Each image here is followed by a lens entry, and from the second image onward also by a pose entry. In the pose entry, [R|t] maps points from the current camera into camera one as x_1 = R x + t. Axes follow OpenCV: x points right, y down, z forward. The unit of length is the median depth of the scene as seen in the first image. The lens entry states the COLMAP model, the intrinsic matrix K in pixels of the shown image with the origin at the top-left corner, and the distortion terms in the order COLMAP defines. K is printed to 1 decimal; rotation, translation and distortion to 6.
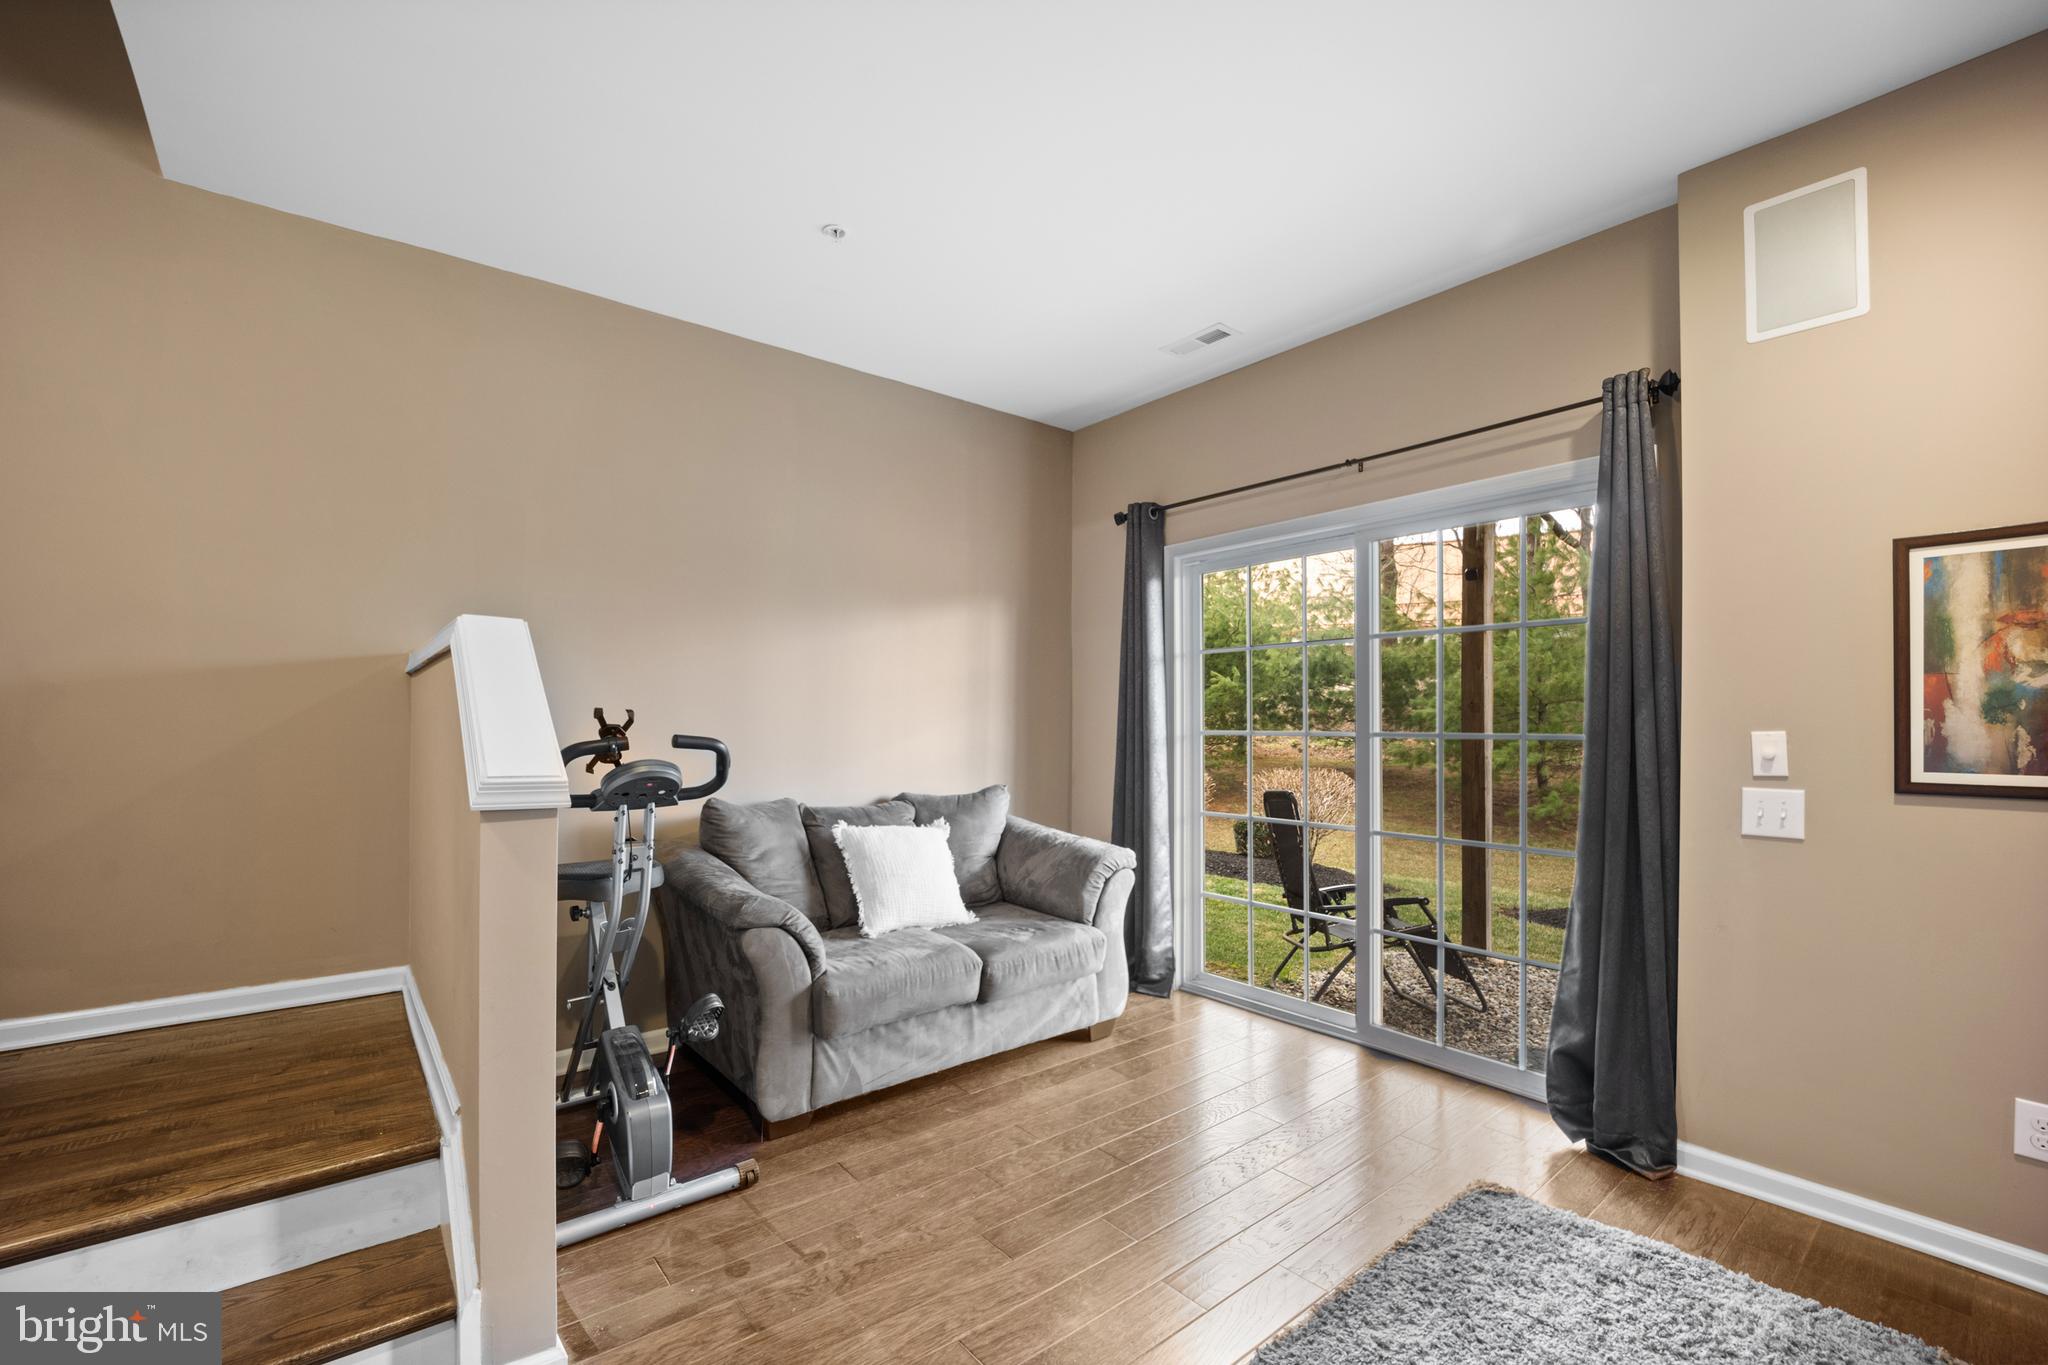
lens RADIAL K [[852.0, 0, 1020.8], [0, 852.0, 726.6], [0, 0, 1]] dist [-0.022754, 0.000339]
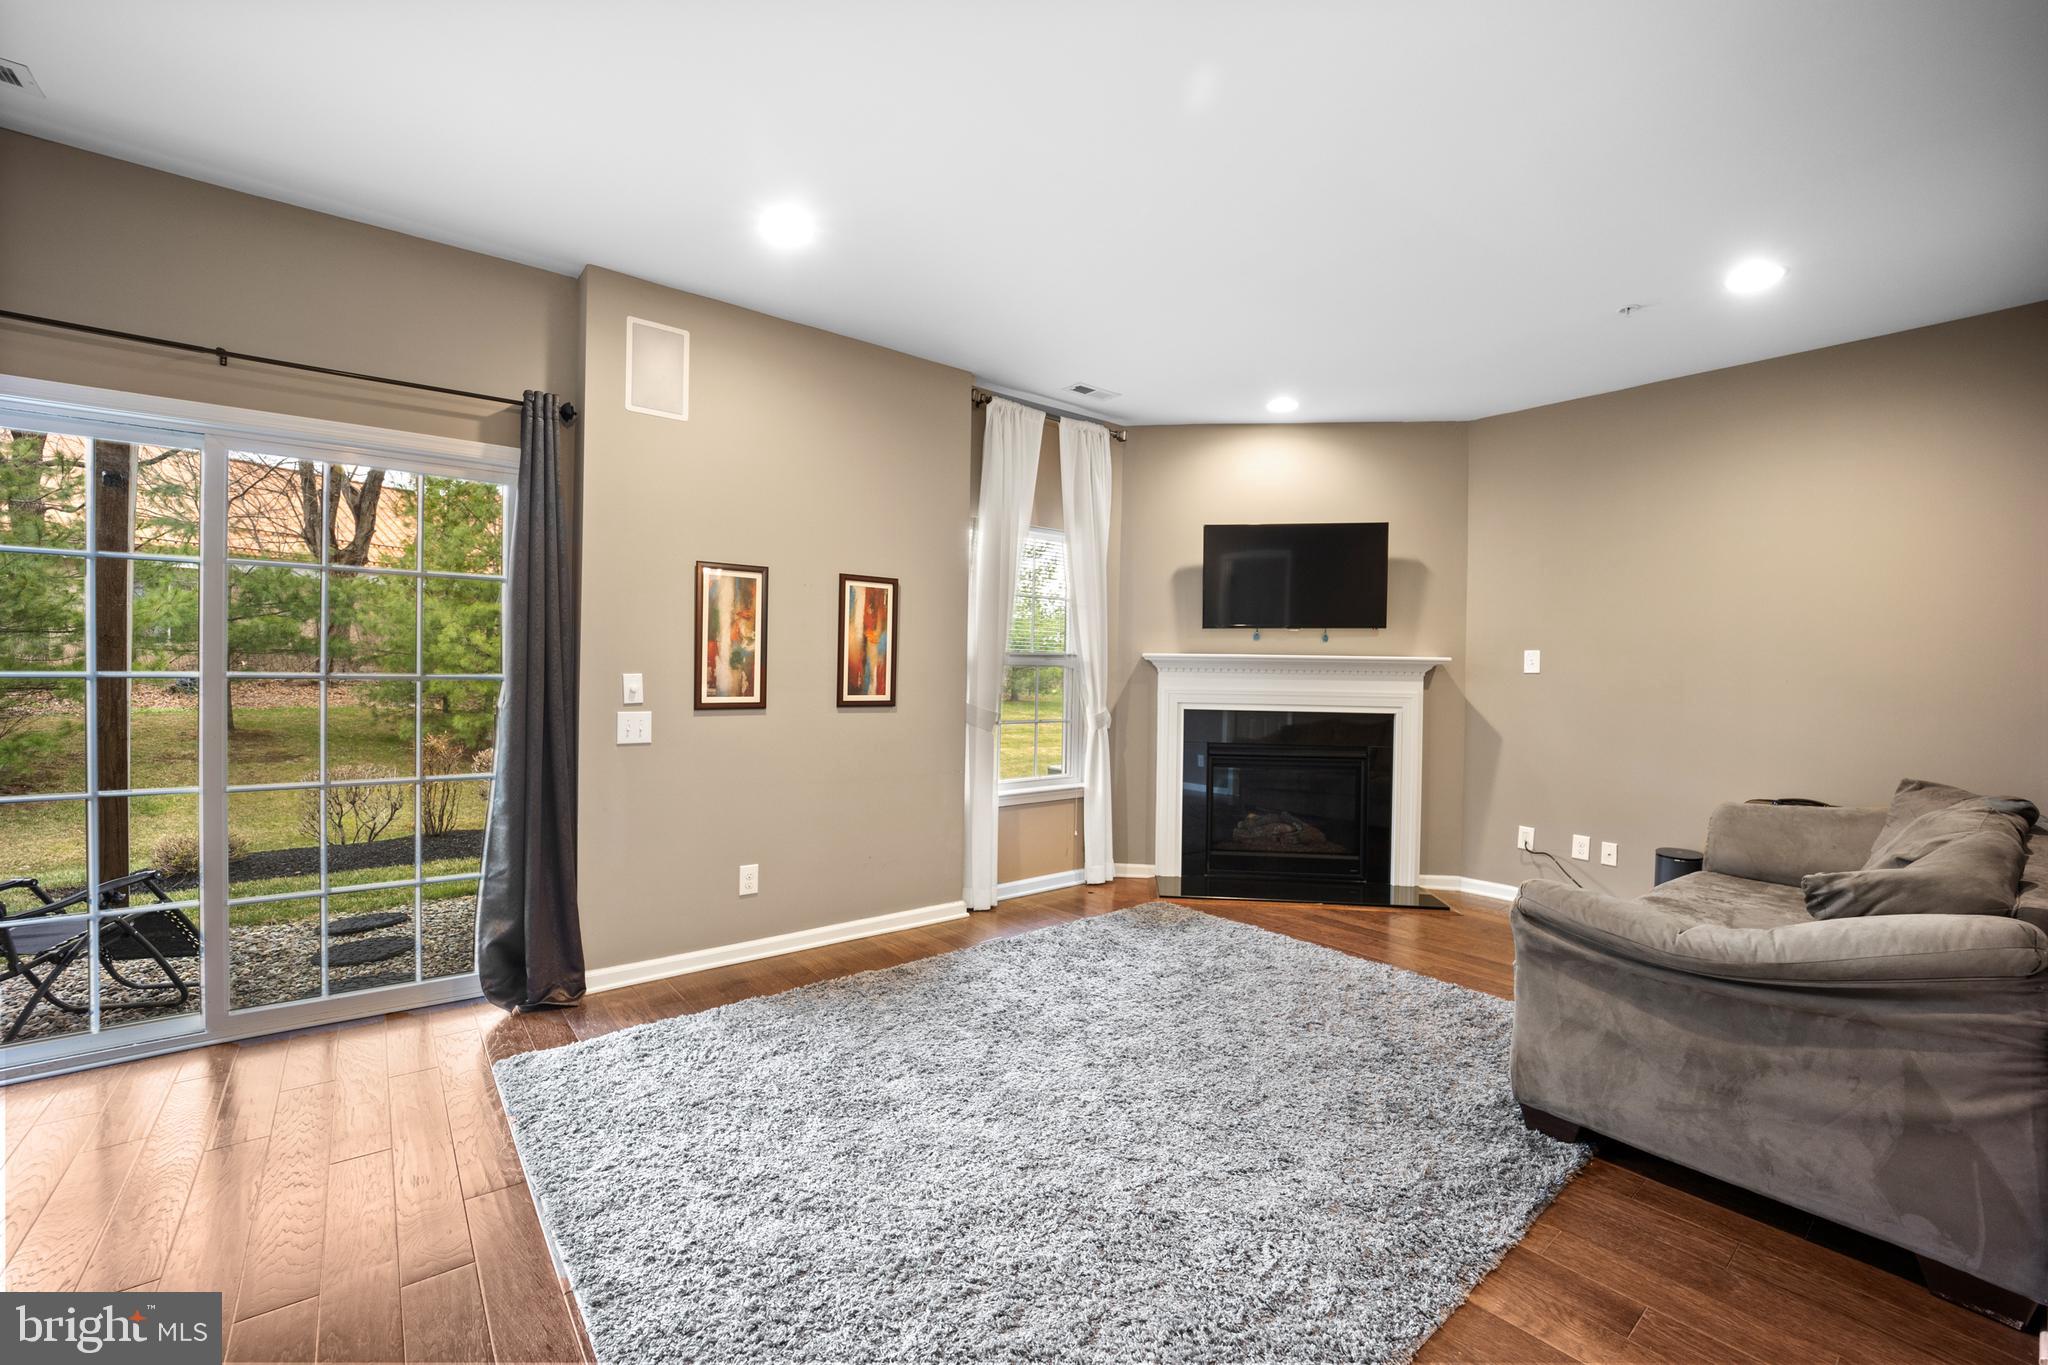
lens RADIAL K [[834.4, 0, 1018.4], [0, 834.4, 686.7], [0, 0, 1]] dist [-0.022204, 0.000301]
pose [[0.012390, -0.021989, 0.999681, -0.549926], [-0.008727, 0.999718, 0.022098, -0.009538], [-0.999885, -0.008999, 0.012195, 0.268375]]
